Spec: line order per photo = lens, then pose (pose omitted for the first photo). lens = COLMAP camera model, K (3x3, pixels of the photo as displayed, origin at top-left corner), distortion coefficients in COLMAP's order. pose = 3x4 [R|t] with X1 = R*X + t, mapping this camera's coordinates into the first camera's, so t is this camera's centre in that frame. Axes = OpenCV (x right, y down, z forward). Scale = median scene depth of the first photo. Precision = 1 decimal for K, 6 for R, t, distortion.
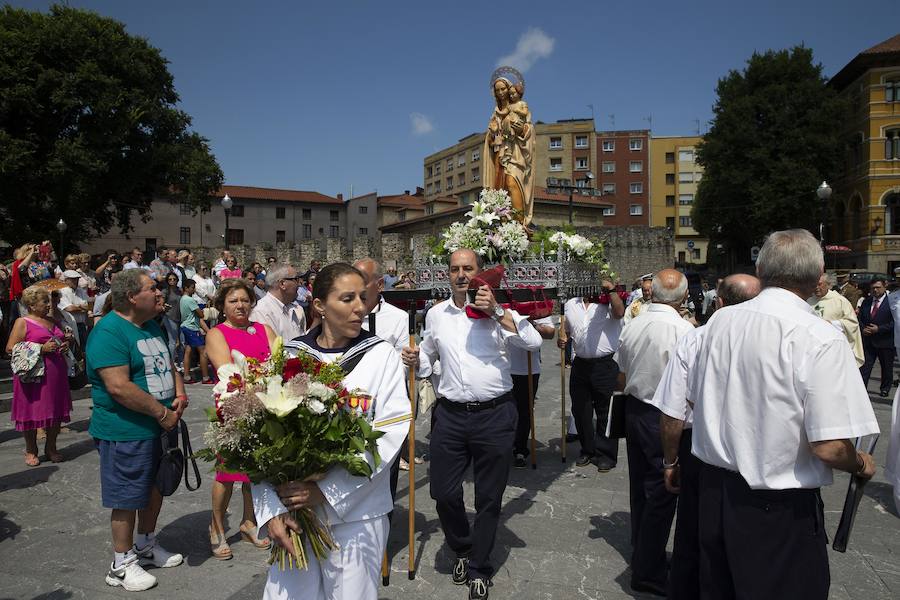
lens RADIAL K [[623.7, 0, 450.0], [0, 623.7, 300.0], [0, 0, 1]] dist [-0.098144, 0.086612]
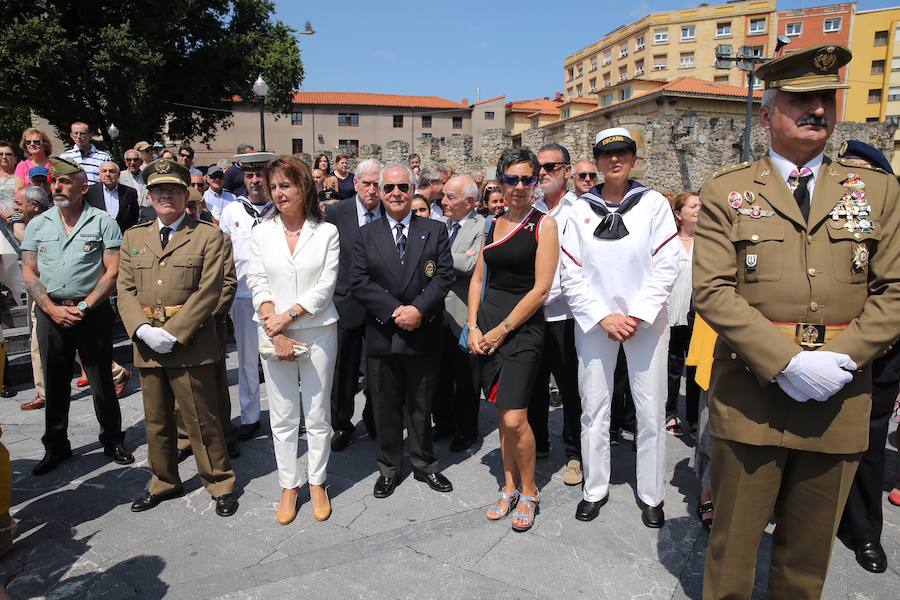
lens RADIAL K [[623.7, 0, 450.0], [0, 623.7, 300.0], [0, 0, 1]] dist [-0.098144, 0.086612]
pose [[0.973871, 0.035643, -0.224288, 0.013775], [-0.005862, 0.991223, 0.132068, -0.001174], [0.227027, -0.127302, 0.965532, 0.118047]]
